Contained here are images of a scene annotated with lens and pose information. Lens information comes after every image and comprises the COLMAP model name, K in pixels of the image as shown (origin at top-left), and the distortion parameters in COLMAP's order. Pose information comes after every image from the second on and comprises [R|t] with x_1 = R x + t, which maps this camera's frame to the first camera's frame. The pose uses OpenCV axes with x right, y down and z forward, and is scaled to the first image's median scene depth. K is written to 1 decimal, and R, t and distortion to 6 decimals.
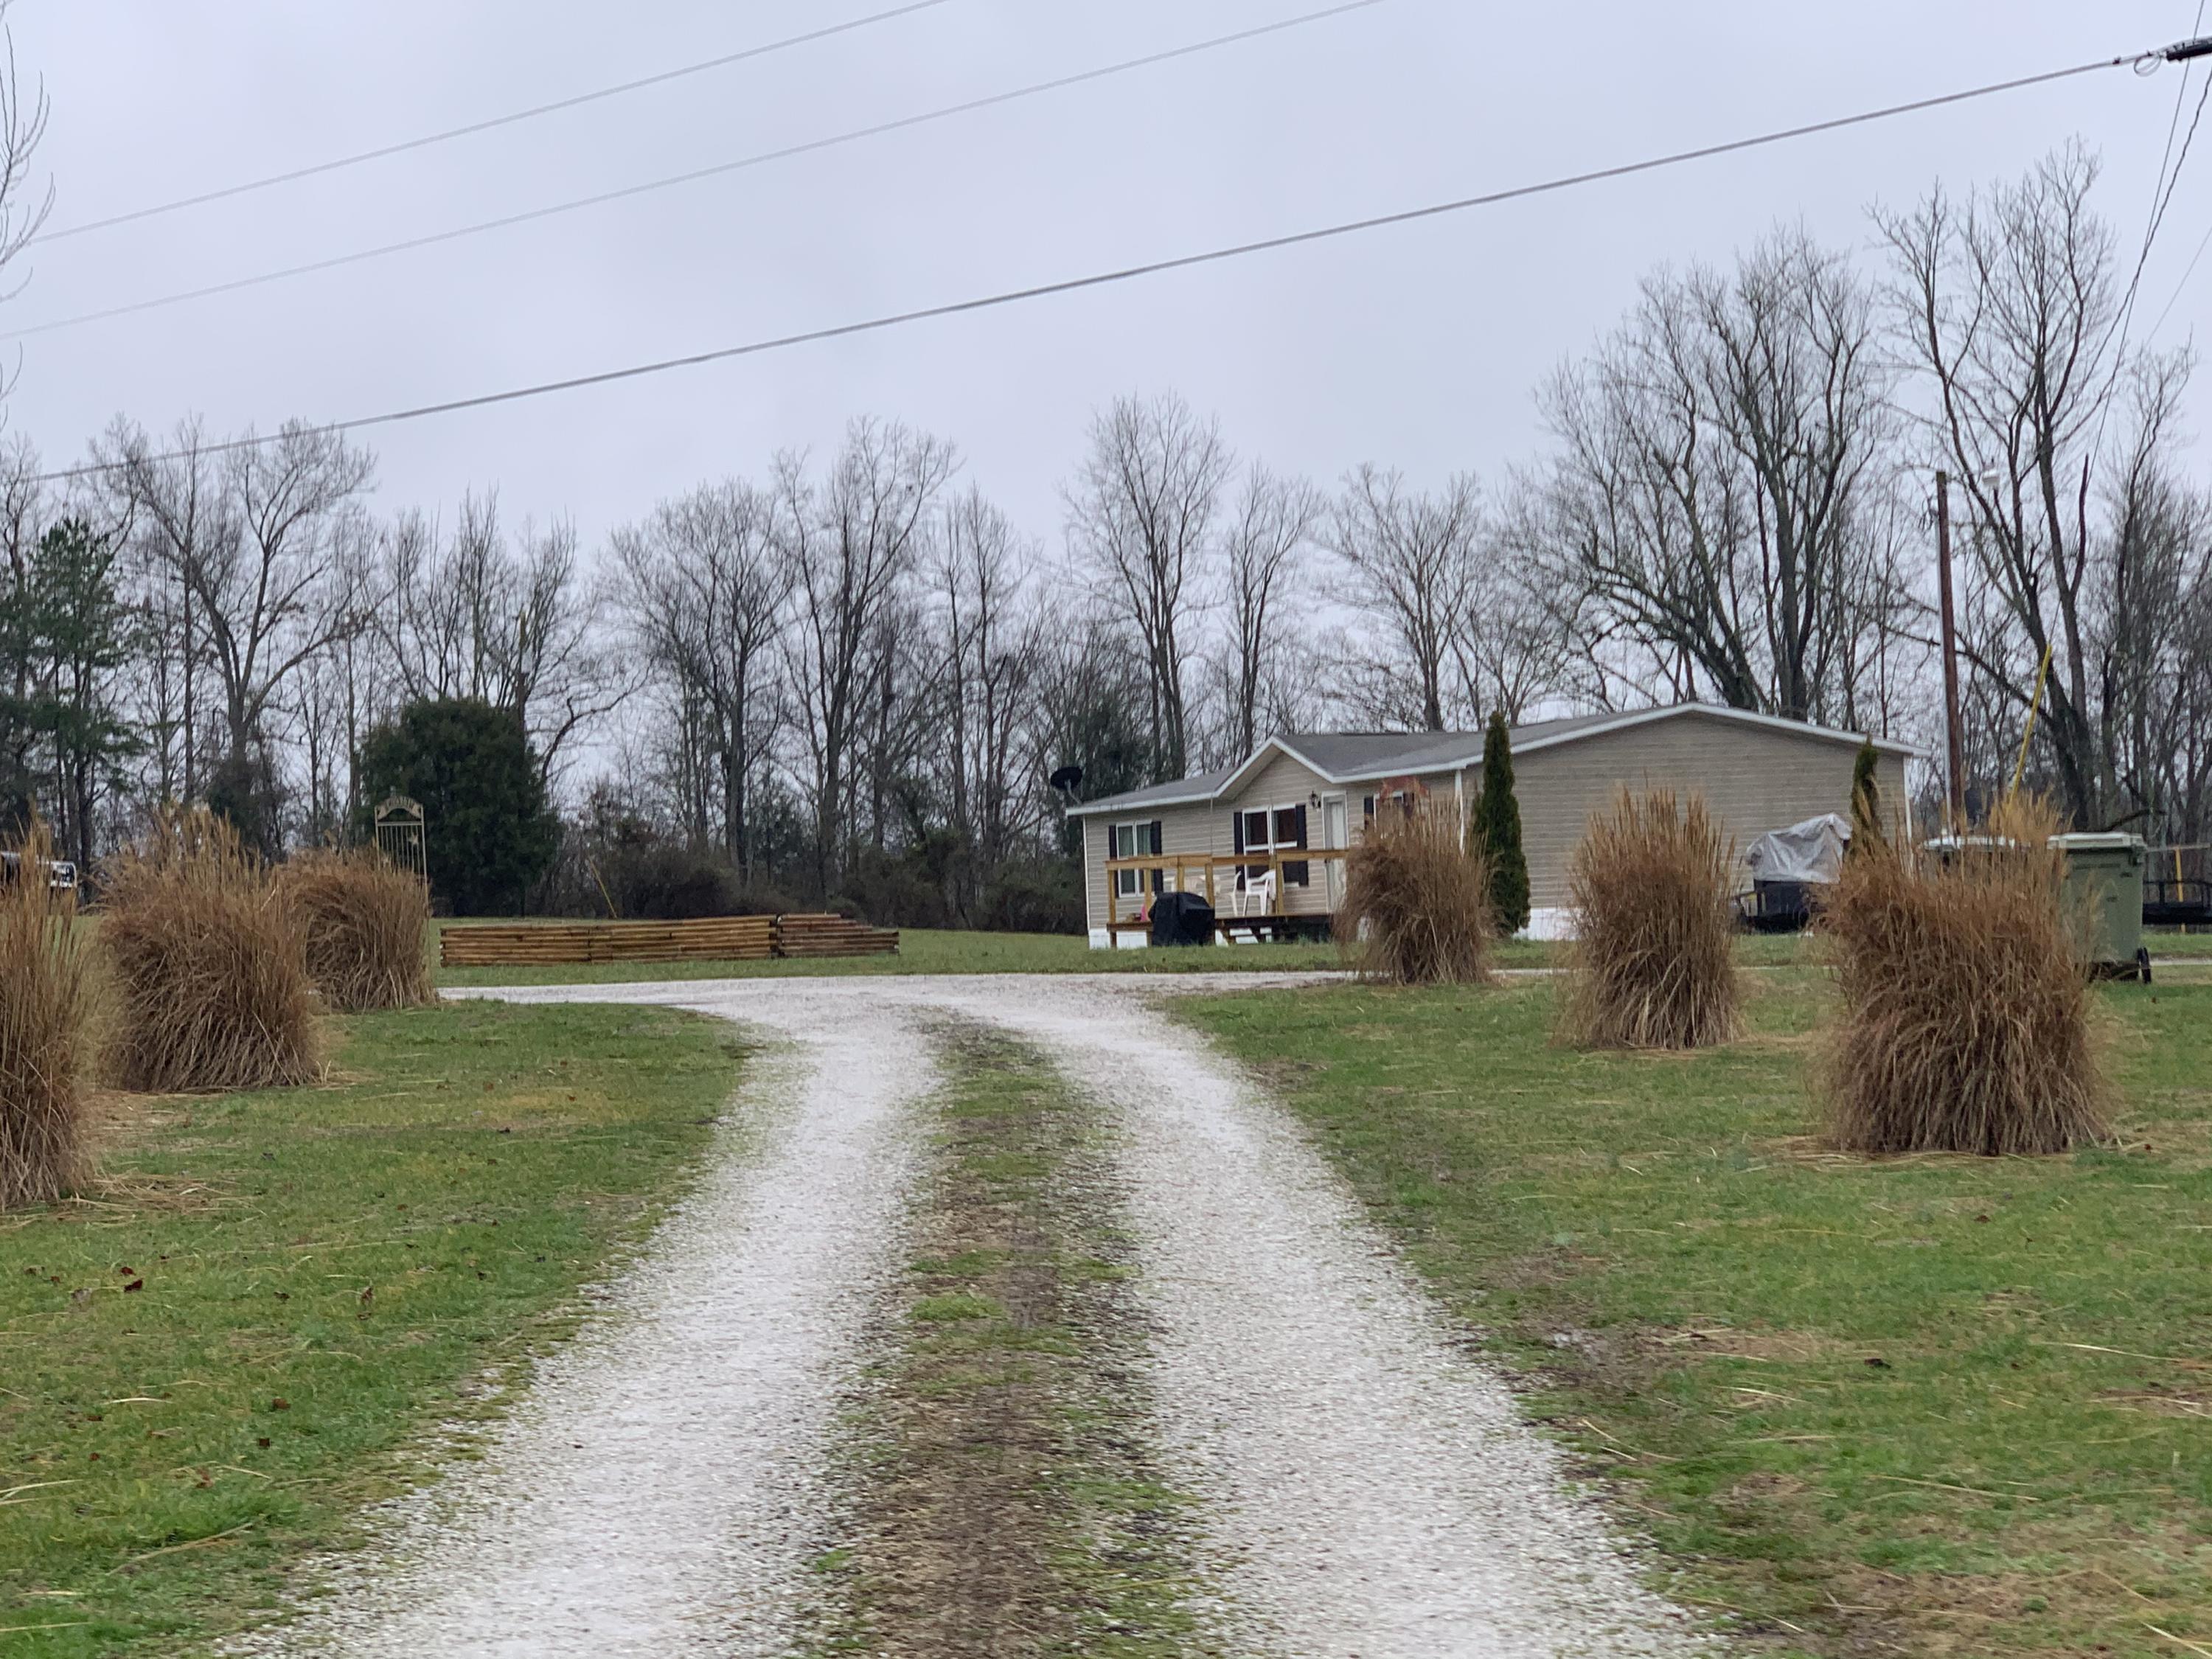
lens RADIAL K [[4398.5, 0, 1106.0], [0, 4398.5, 829.5], [0, 0, 1]] dist [-0.006616, 0.421691]
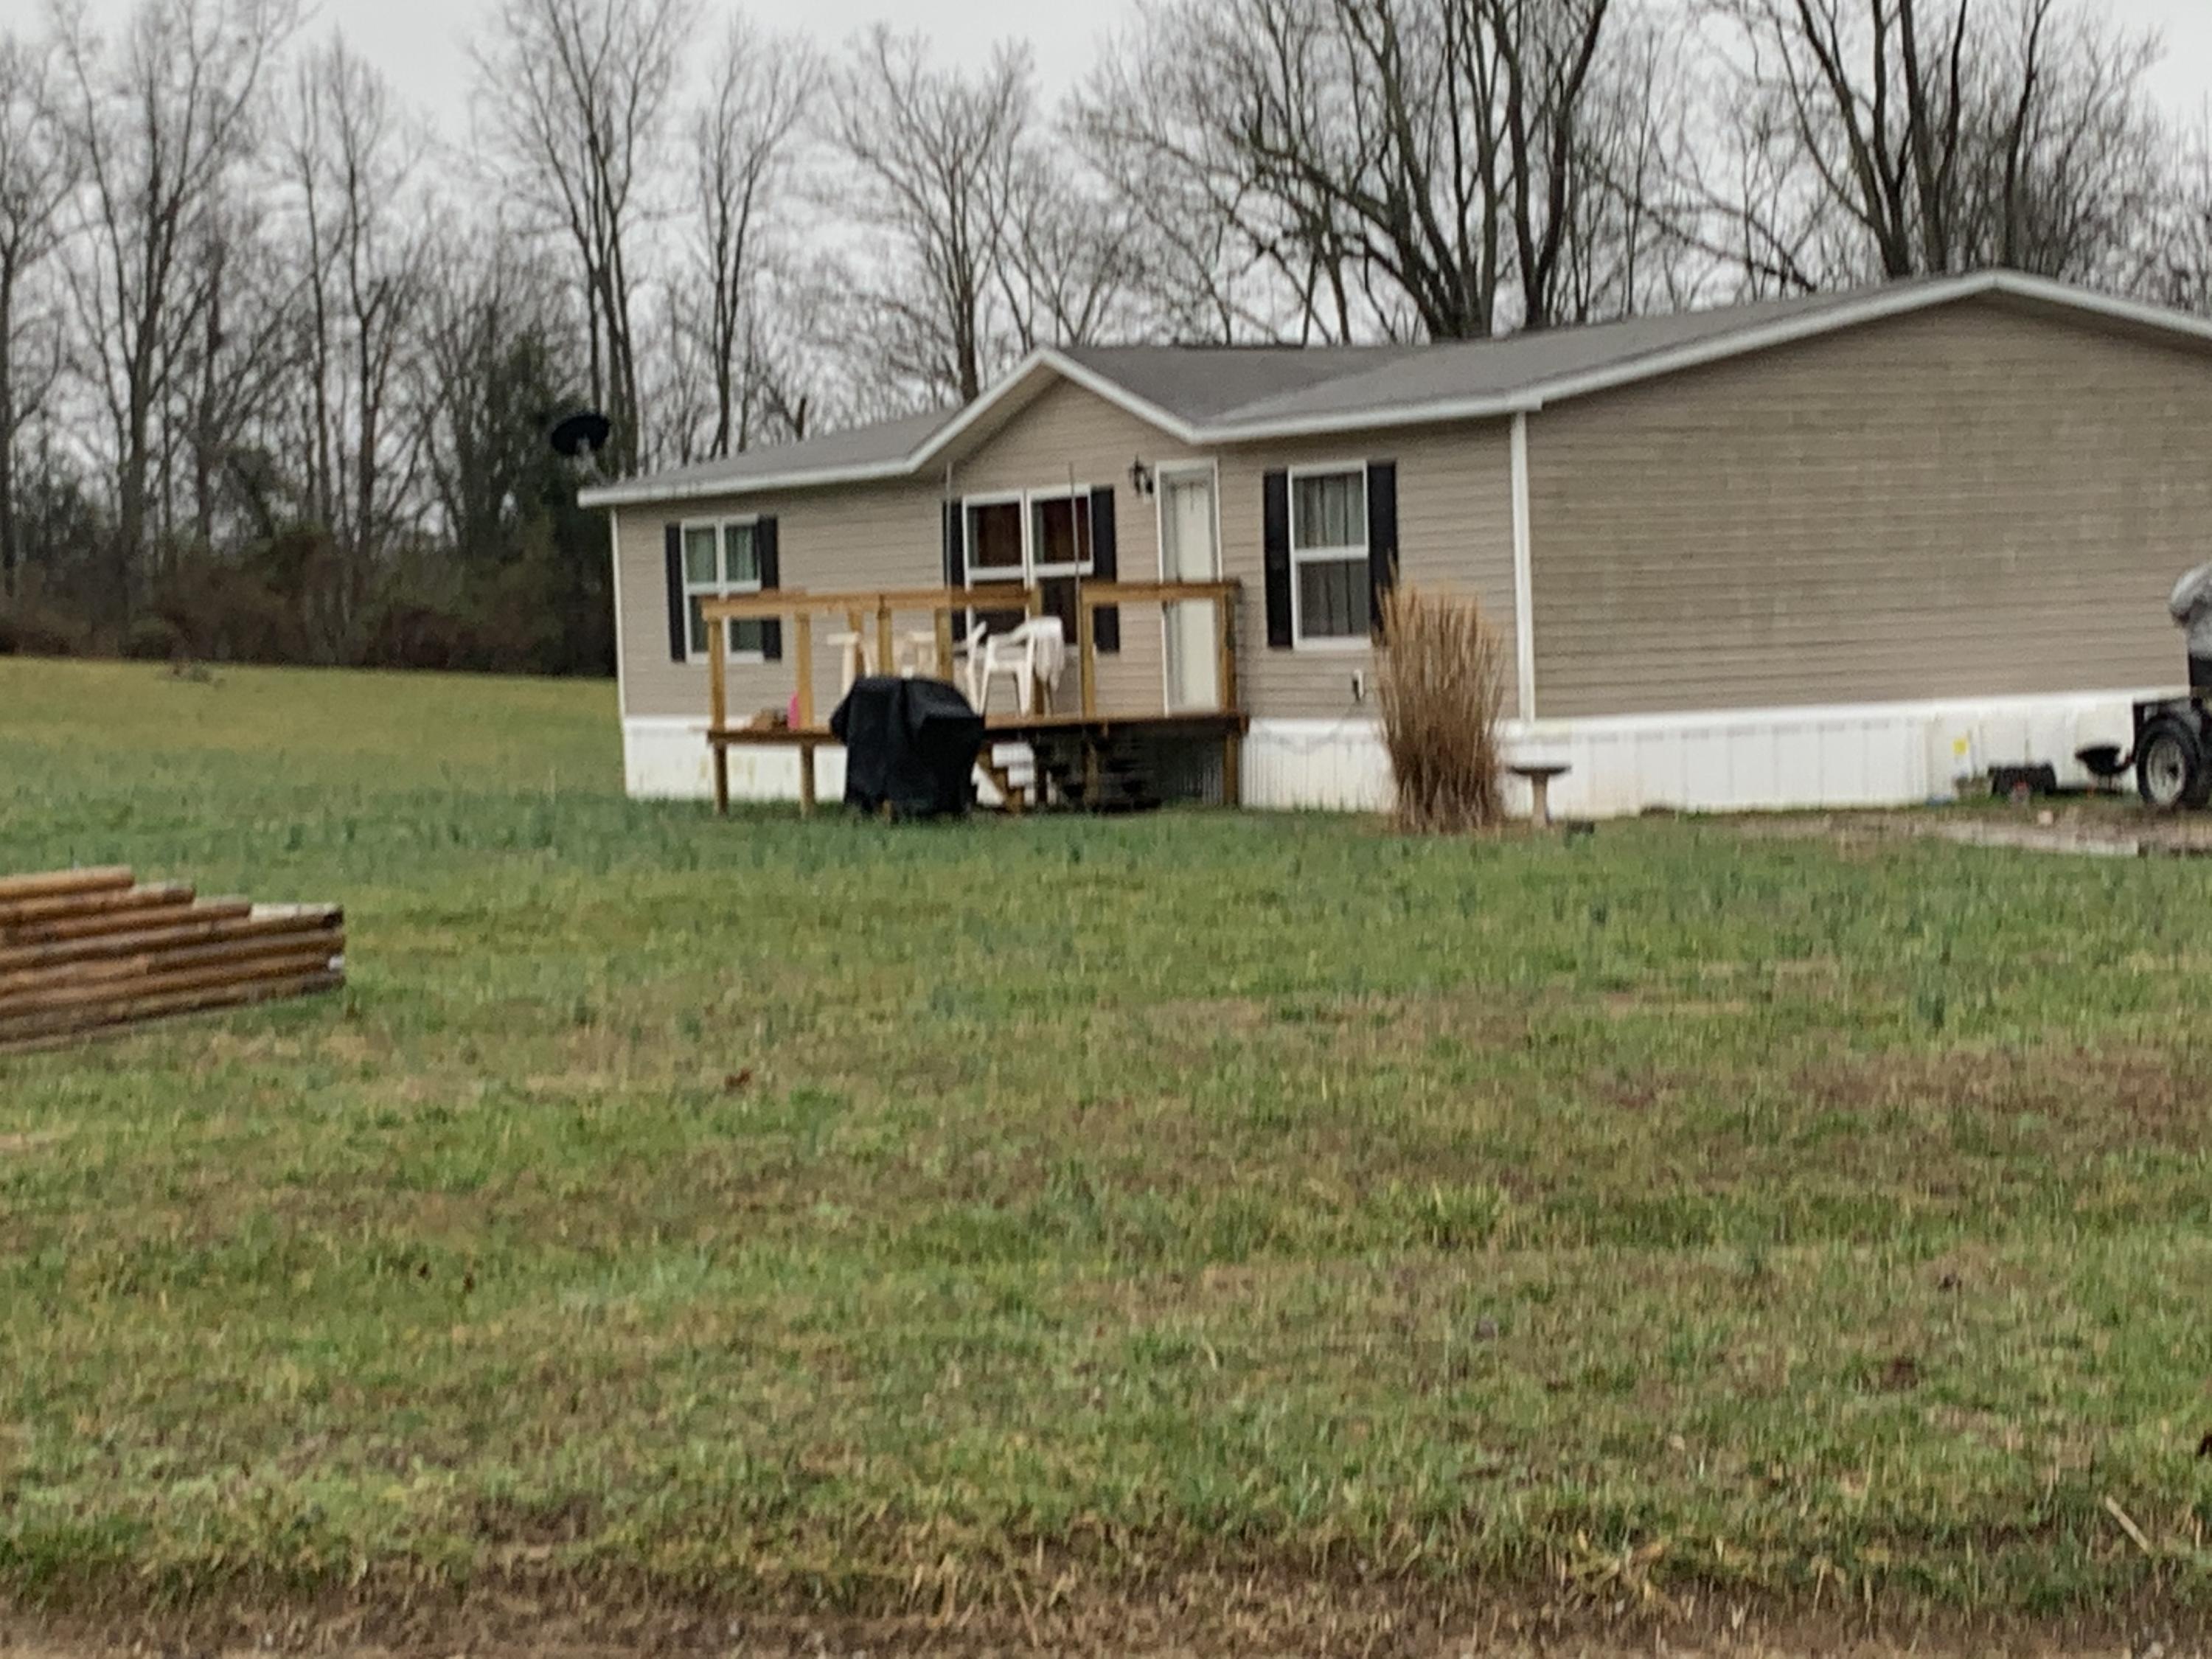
lens RADIAL K [[4815.8, 0, 1106.0], [0, 4815.8, 829.5], [0, 0, 1]] dist [0.196596, -0.079767]
pose [[0.991075, -0.002629, 0.133280, -0.011342], [-0.005899, 0.997961, 0.063546, -0.000725], [-0.133176, -0.063765, 0.989039, 0.189688]]
